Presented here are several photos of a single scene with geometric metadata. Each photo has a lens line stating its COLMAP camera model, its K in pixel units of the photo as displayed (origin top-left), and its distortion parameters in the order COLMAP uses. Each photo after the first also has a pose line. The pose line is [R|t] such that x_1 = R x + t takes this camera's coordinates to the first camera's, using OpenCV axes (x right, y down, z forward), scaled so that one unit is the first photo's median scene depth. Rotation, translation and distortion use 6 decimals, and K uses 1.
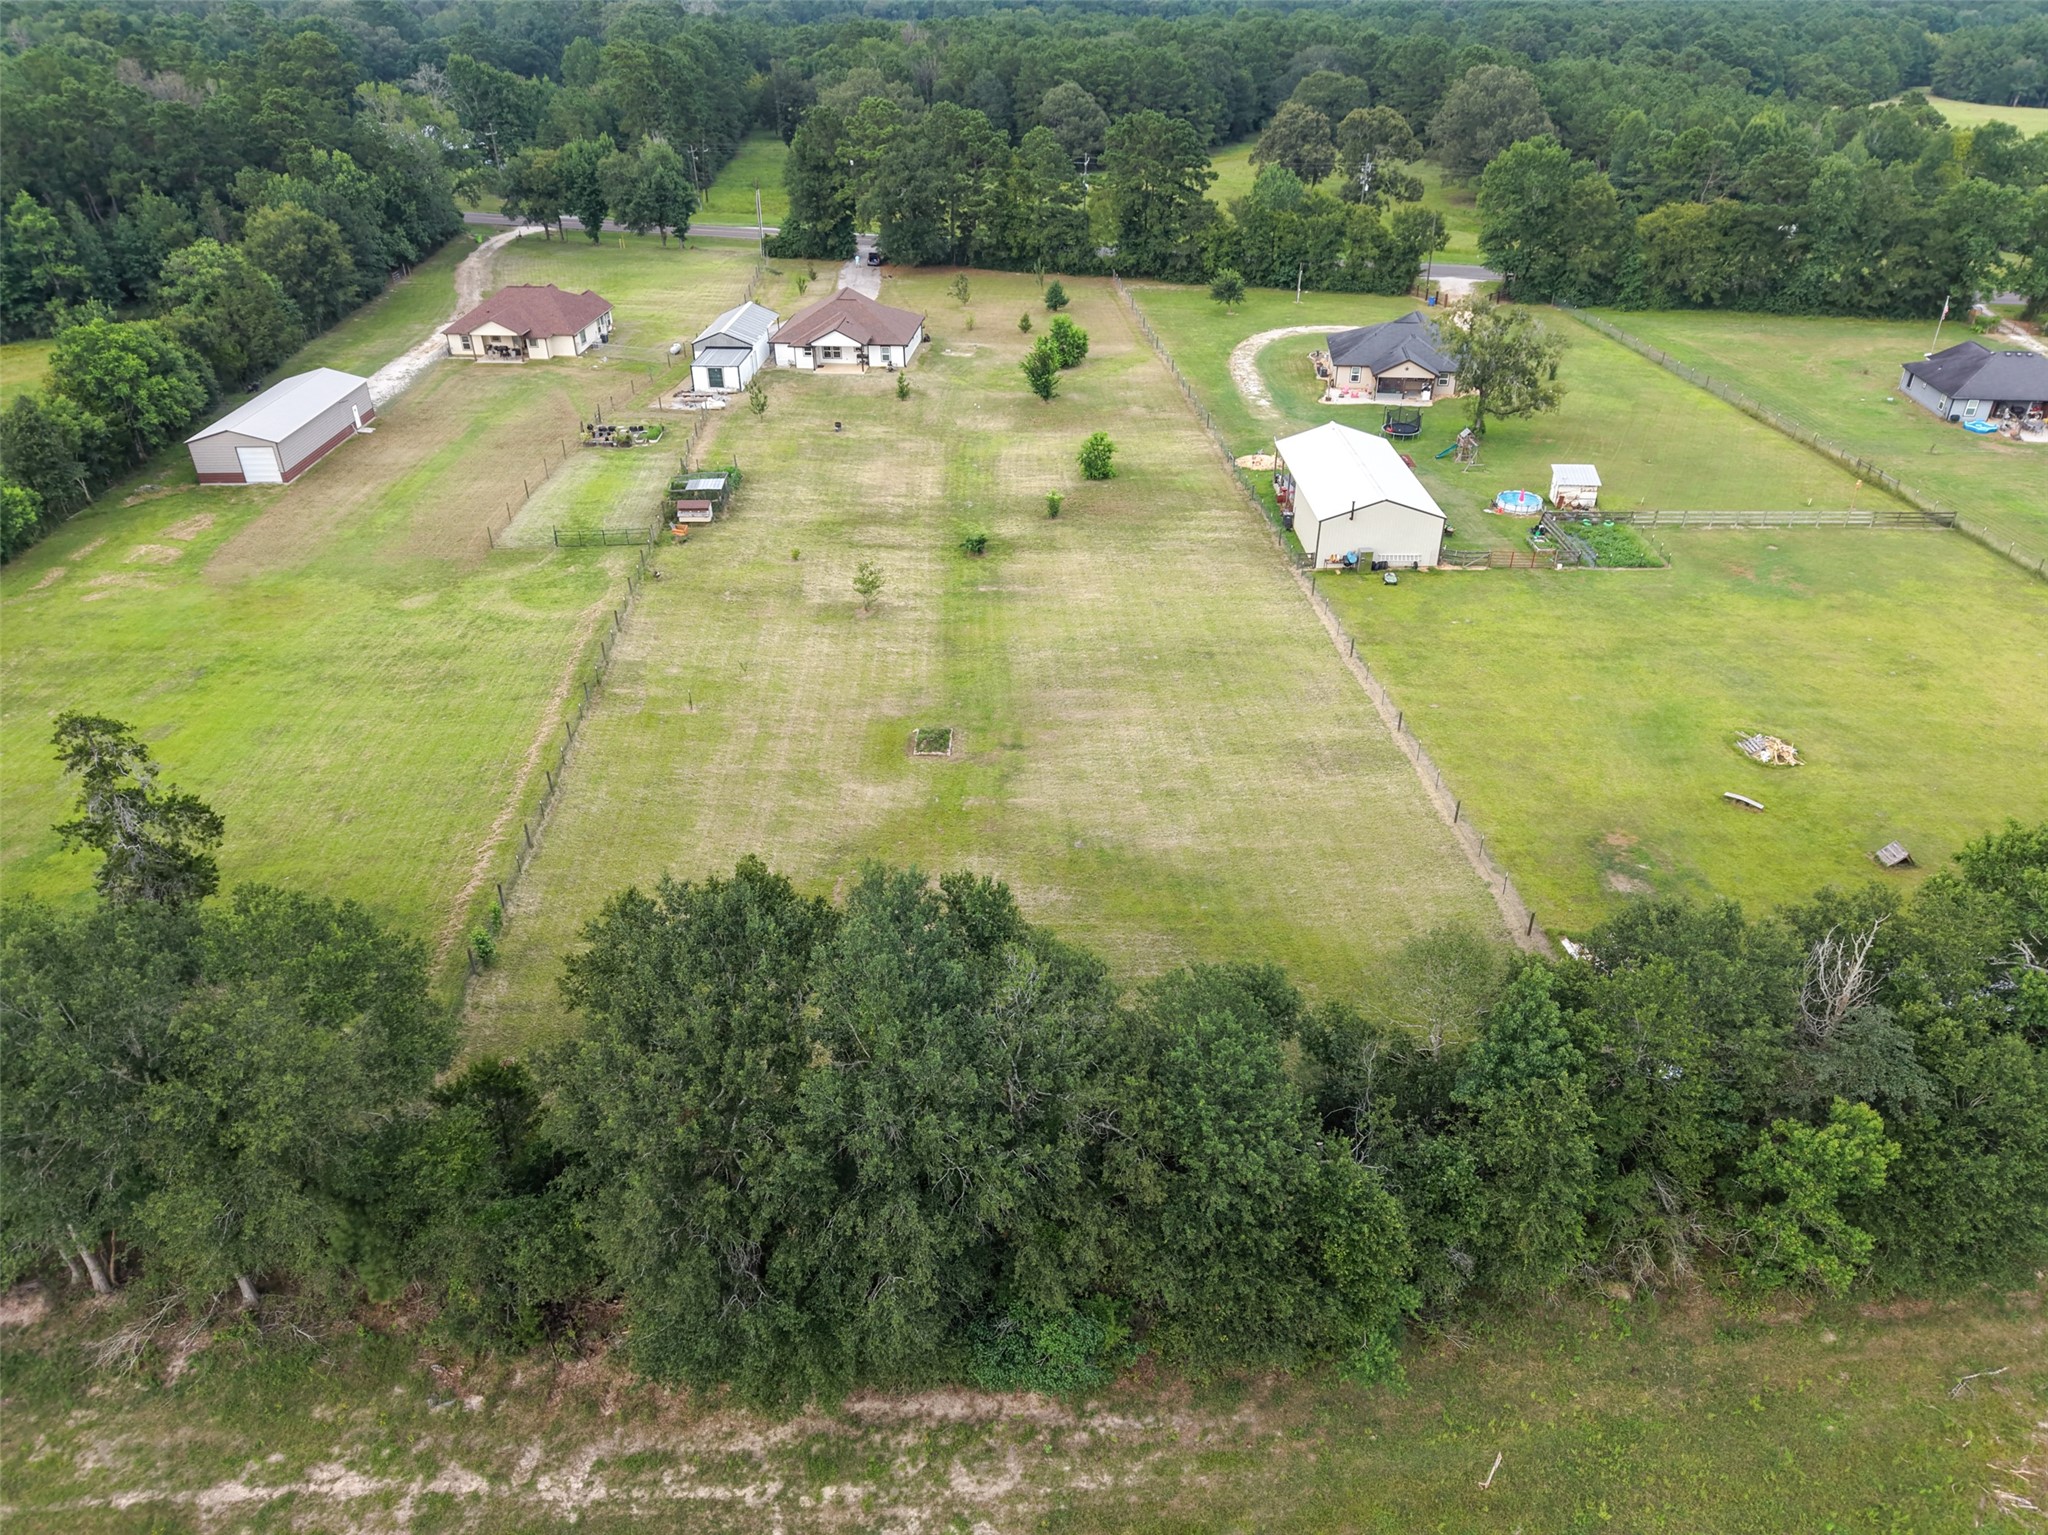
lens RADIAL K [[1391.1, 0, 1024.0], [0, 1391.1, 767.5], [0, 0, 1]] dist [0.015726, -0.012652]
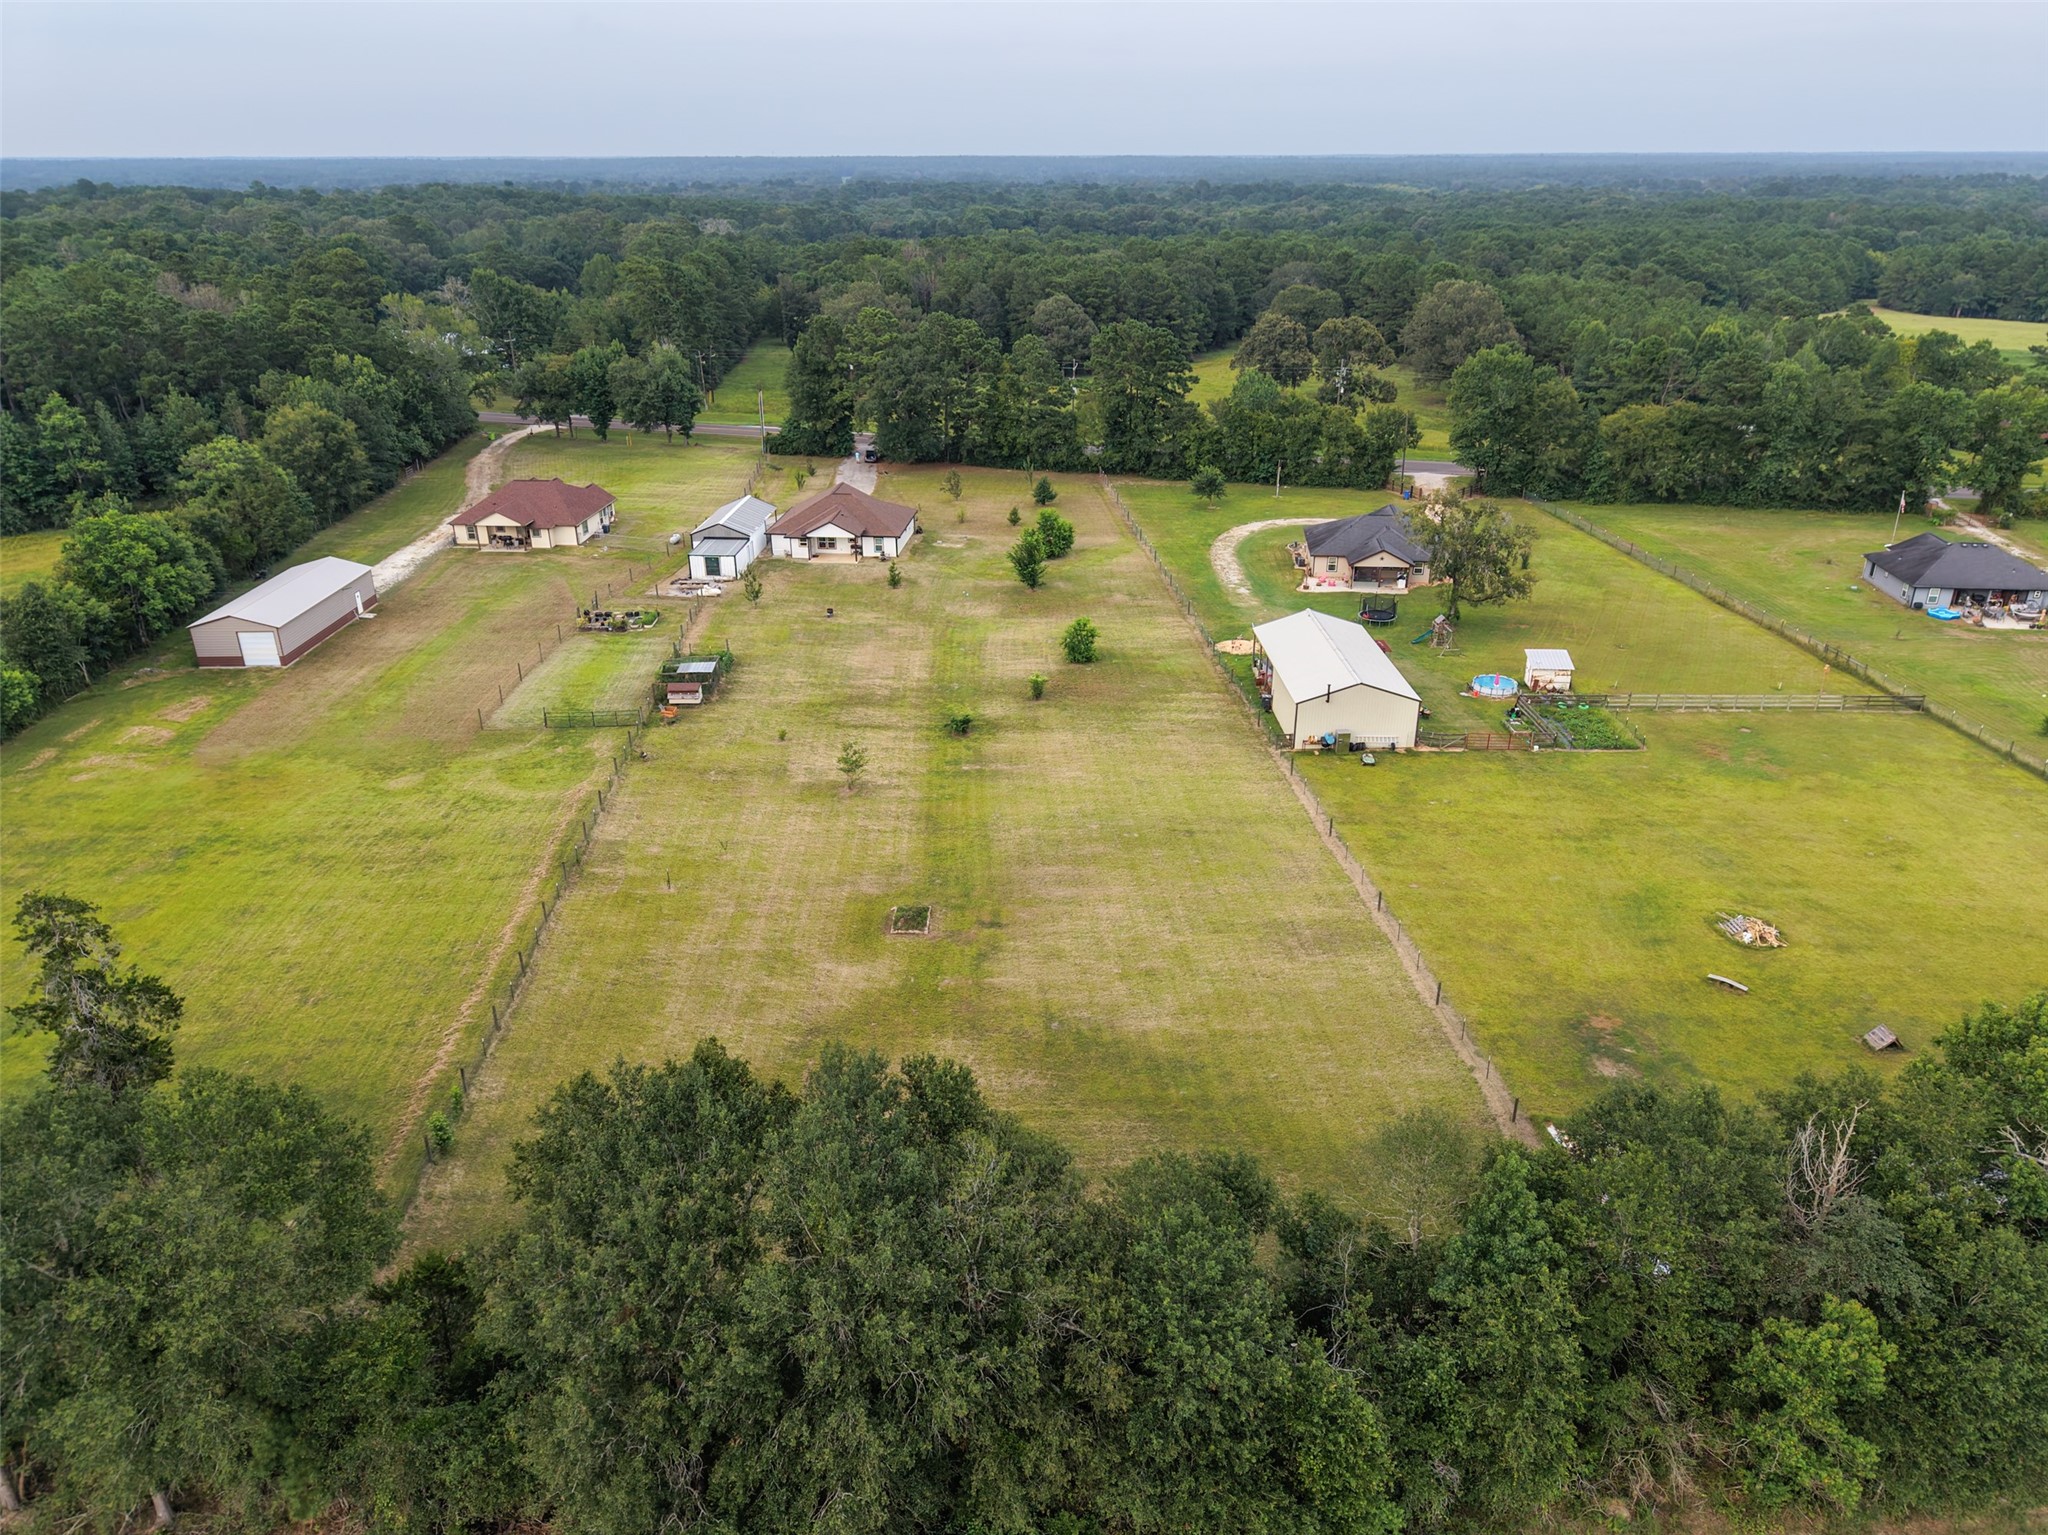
lens RADIAL K [[1384.5, 0, 1024.0], [0, 1384.5, 767.5], [0, 0, 1]] dist [0.035934, -0.041209]
pose [[0.999999, 0.000640, 0.001591, 0.010050], [-0.000431, 0.991719, -0.128428, -0.000185], [-0.001660, 0.128427, 0.991718, 0.000122]]
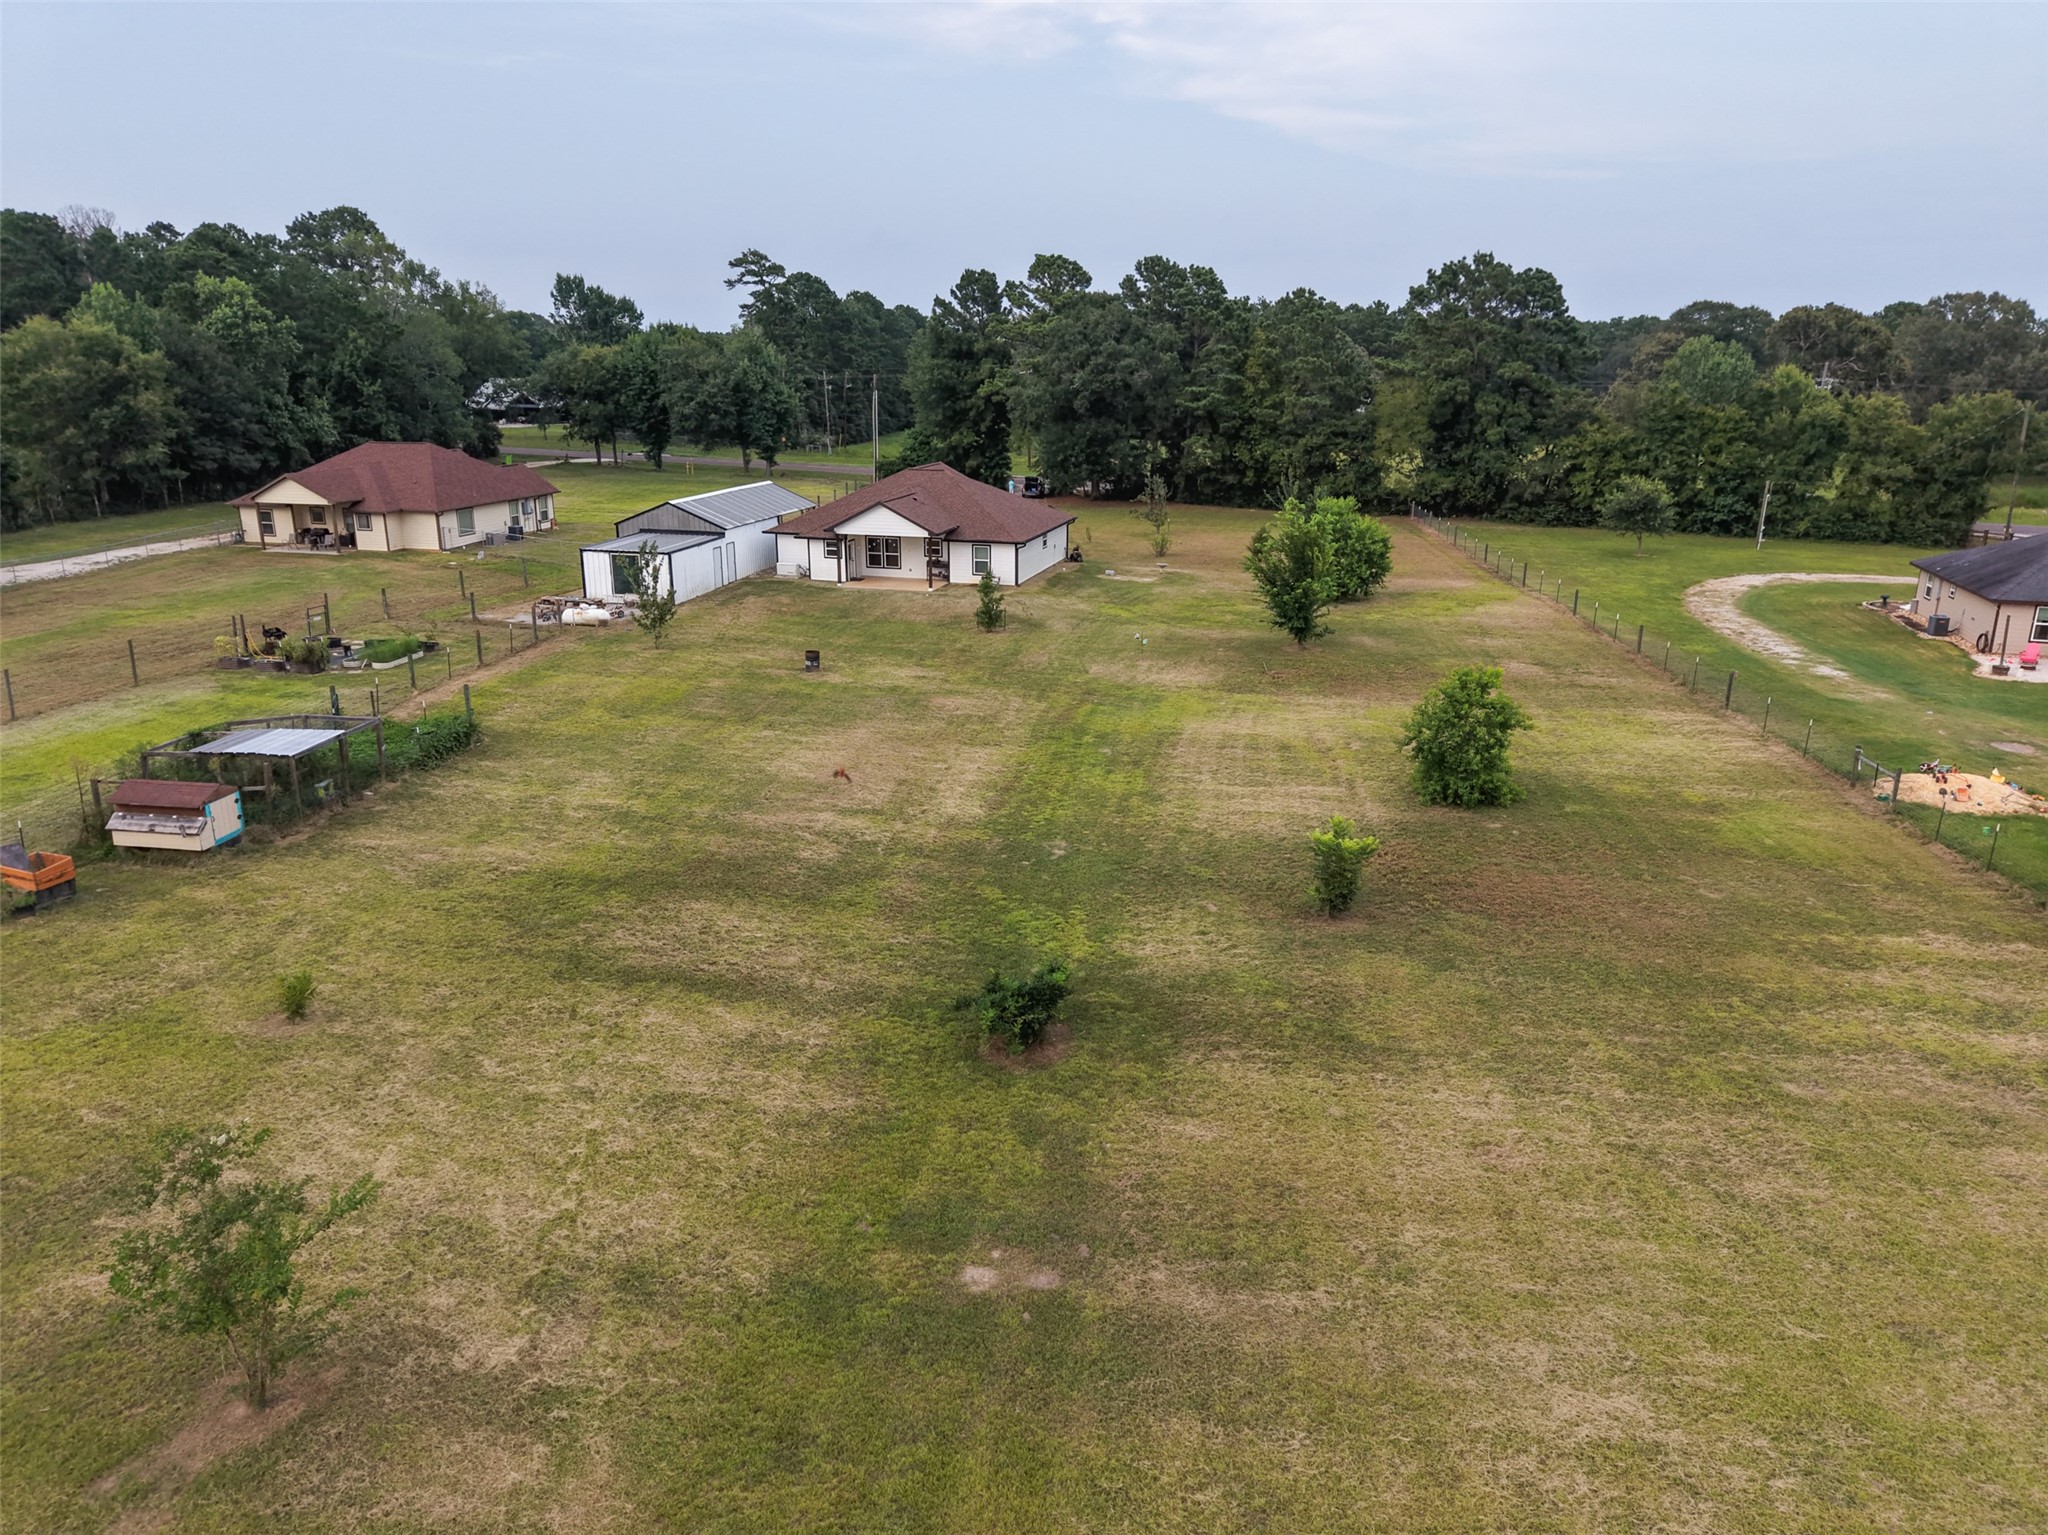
lens RADIAL K [[1384.5, 0, 1024.0], [0, 1384.5, 767.5], [0, 0, 1]] dist [0.035934, -0.041209]
pose [[0.985295, 0.058352, -0.160589, 0.002322], [-0.097063, 0.964648, -0.245015, -0.138139], [0.140615, 0.257000, 0.956127, 0.736096]]
